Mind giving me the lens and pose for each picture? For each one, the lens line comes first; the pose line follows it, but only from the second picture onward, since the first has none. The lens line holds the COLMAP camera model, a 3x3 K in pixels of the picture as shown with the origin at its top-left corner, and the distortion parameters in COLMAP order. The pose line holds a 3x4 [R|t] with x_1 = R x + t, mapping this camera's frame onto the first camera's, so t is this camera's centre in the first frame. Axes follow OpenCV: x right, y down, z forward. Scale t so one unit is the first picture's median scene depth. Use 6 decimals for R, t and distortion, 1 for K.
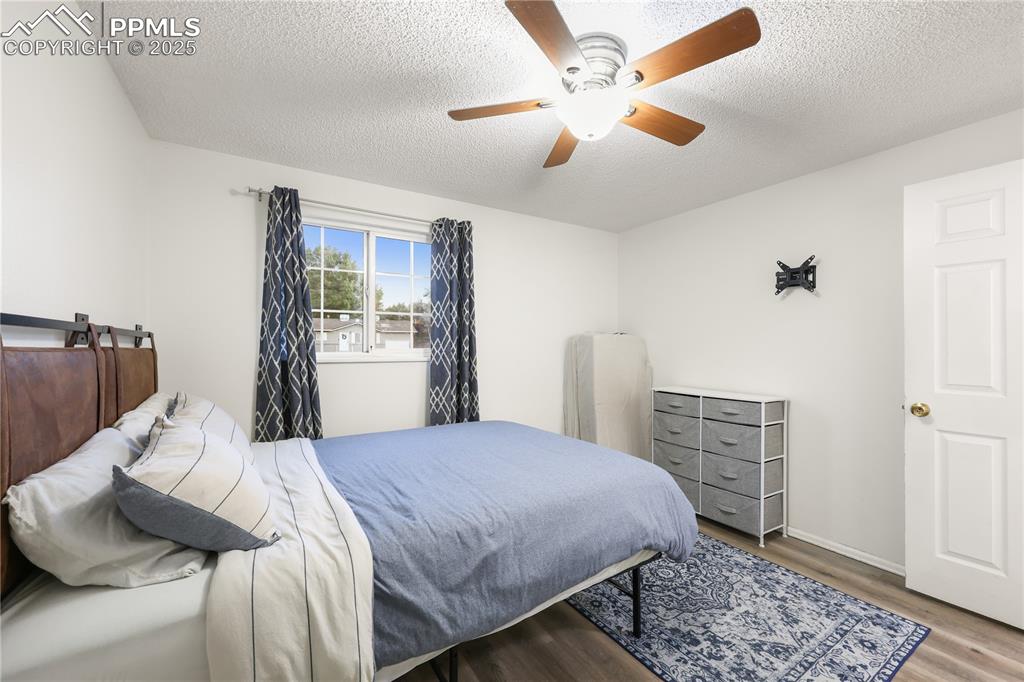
lens RADIAL K [[411.1, 0, 512.0], [0, 411.1, 341.0], [0, 0, 1]] dist [0.000350, 0.000035]
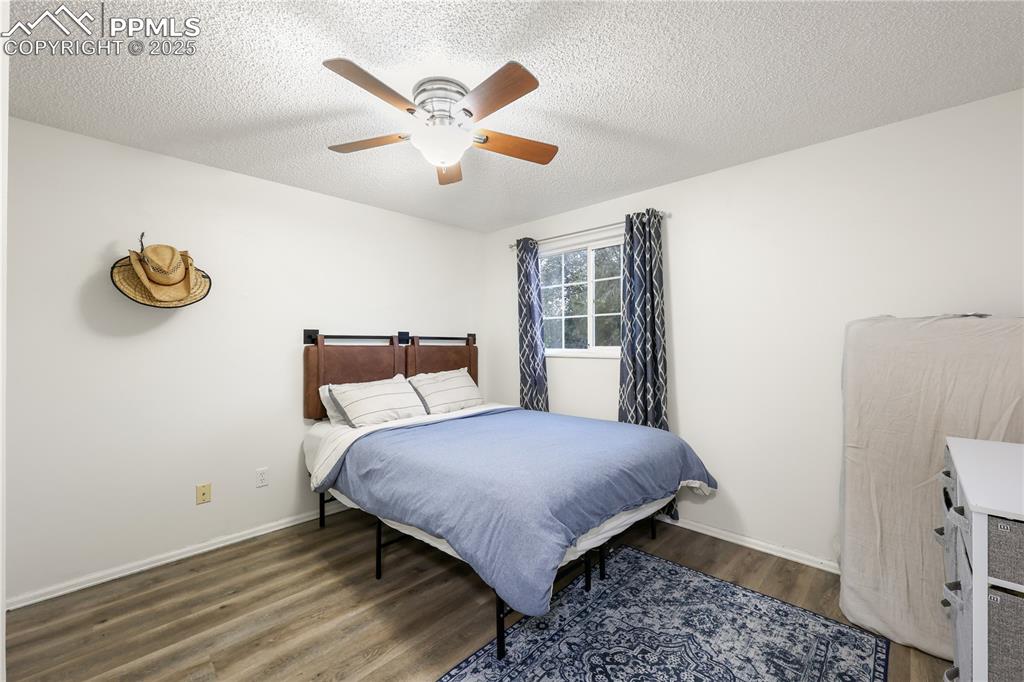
lens RADIAL K [[408.1, 0, 511.1], [0, 408.1, 338.2], [0, 0, 1]] dist [-0.001165, -0.000240]
pose [[0.254481, -0.014956, -0.966962, 0.878216], [0.013993, 0.999833, -0.011782, 0.007527], [0.966977, -0.010533, 0.254647, 0.579470]]
